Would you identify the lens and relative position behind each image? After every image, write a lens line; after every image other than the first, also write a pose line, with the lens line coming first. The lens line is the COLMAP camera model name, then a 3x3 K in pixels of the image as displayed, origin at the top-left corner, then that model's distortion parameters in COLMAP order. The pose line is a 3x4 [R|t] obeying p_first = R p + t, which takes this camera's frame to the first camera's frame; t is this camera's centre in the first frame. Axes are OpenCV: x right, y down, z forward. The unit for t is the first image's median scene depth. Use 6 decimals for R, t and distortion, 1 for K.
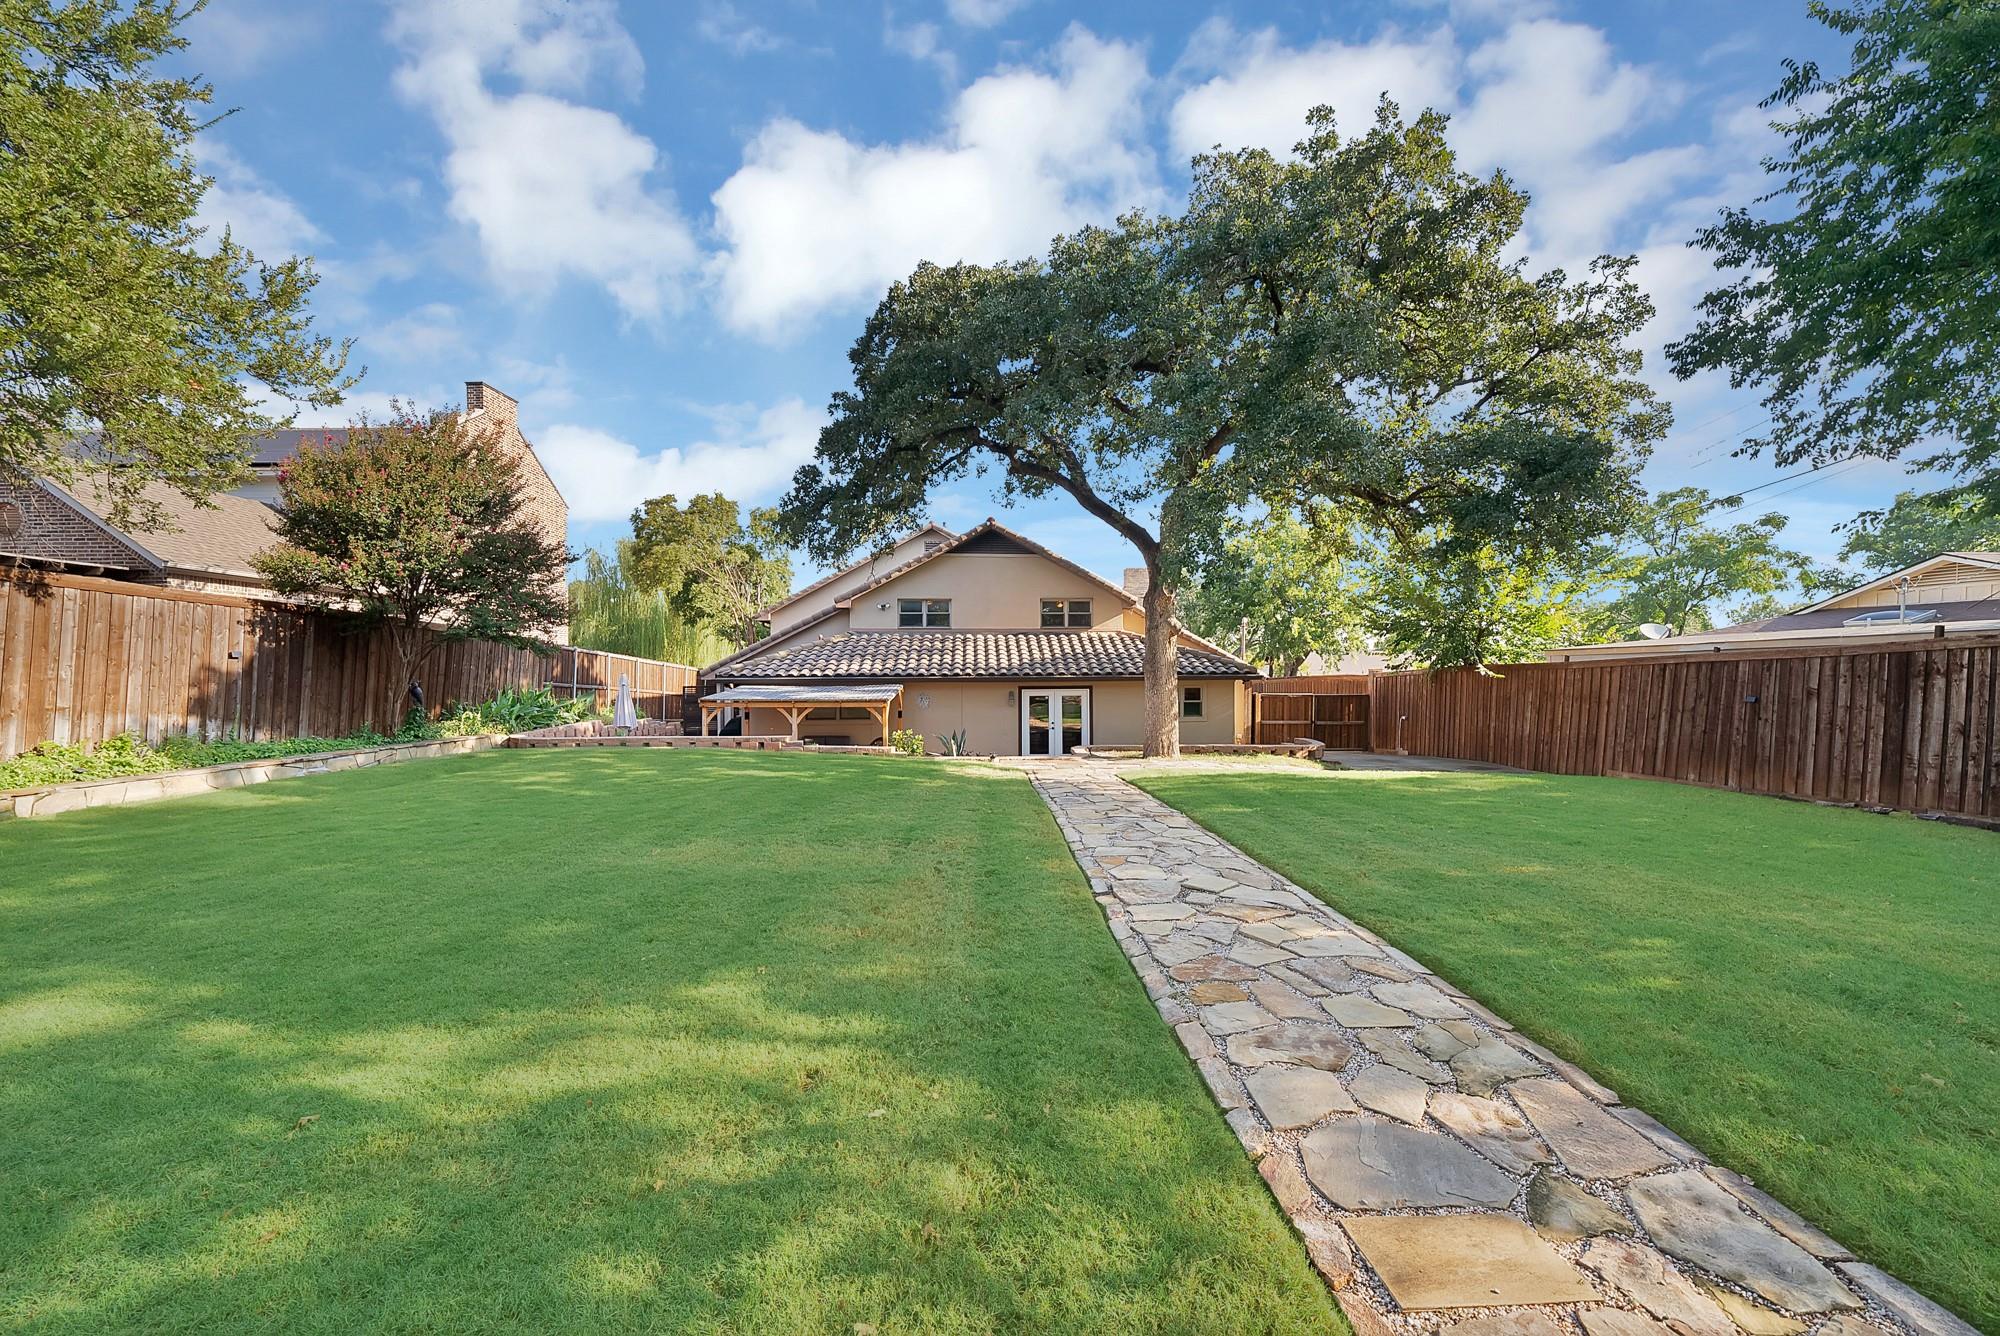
lens RADIAL K [[734.9, 0, 993.8], [0, 734.9, 668.8], [0, 0, 1]] dist [0.000860, -0.000019]
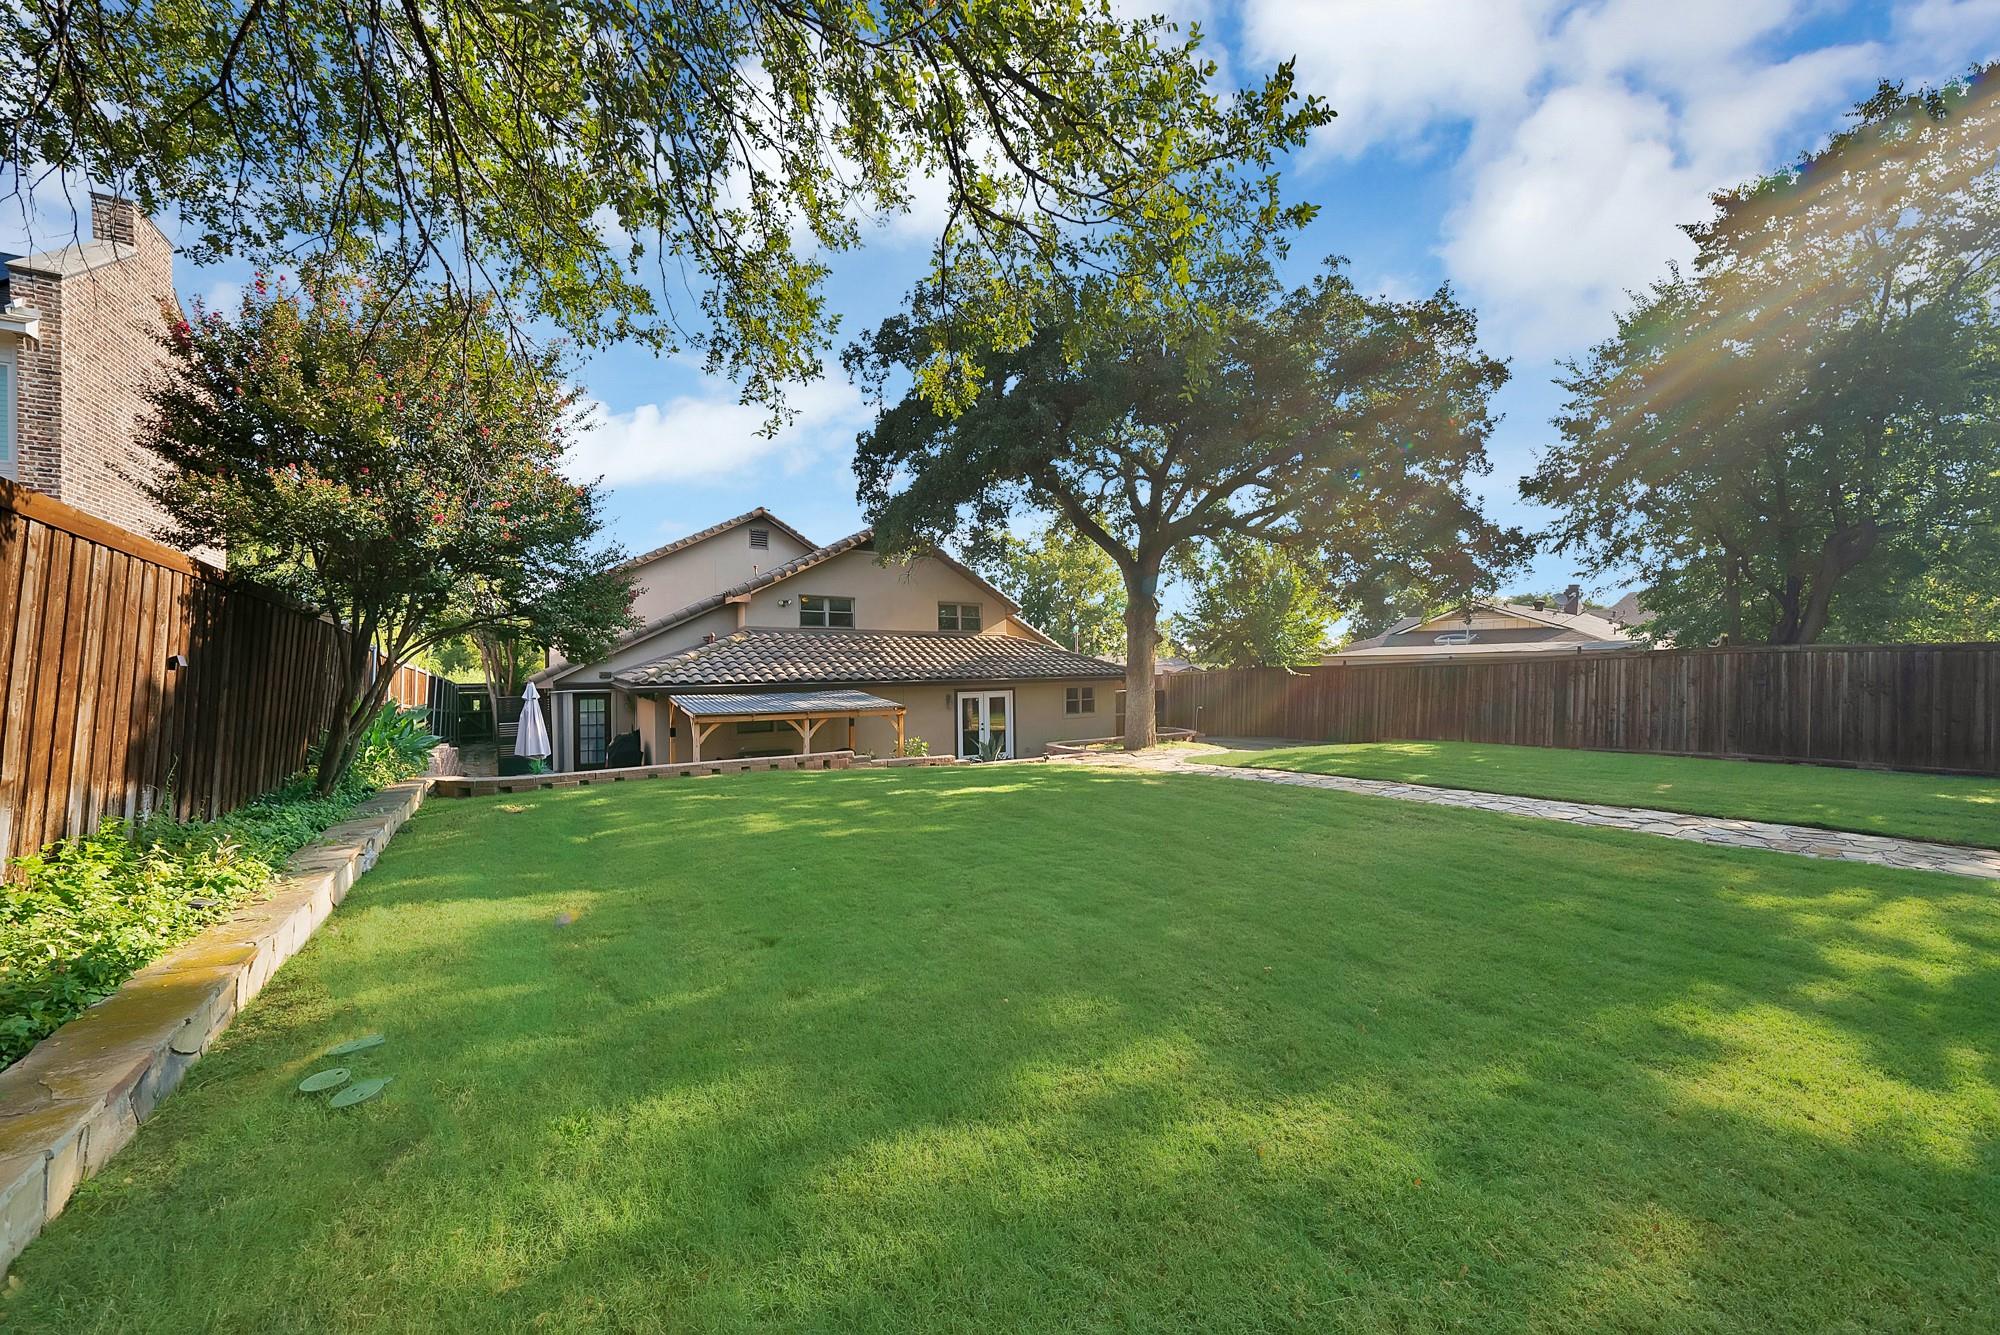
lens RADIAL K [[734.9, 0, 992.9], [0, 734.9, 663.3], [0, 0, 1]] dist [0.000860, -0.000019]
pose [[0.836175, -0.000706, 0.548462, -0.475901], [0.003173, 0.999989, -0.003551, -0.007911], [-0.548453, 0.004709, 0.836168, 0.126845]]
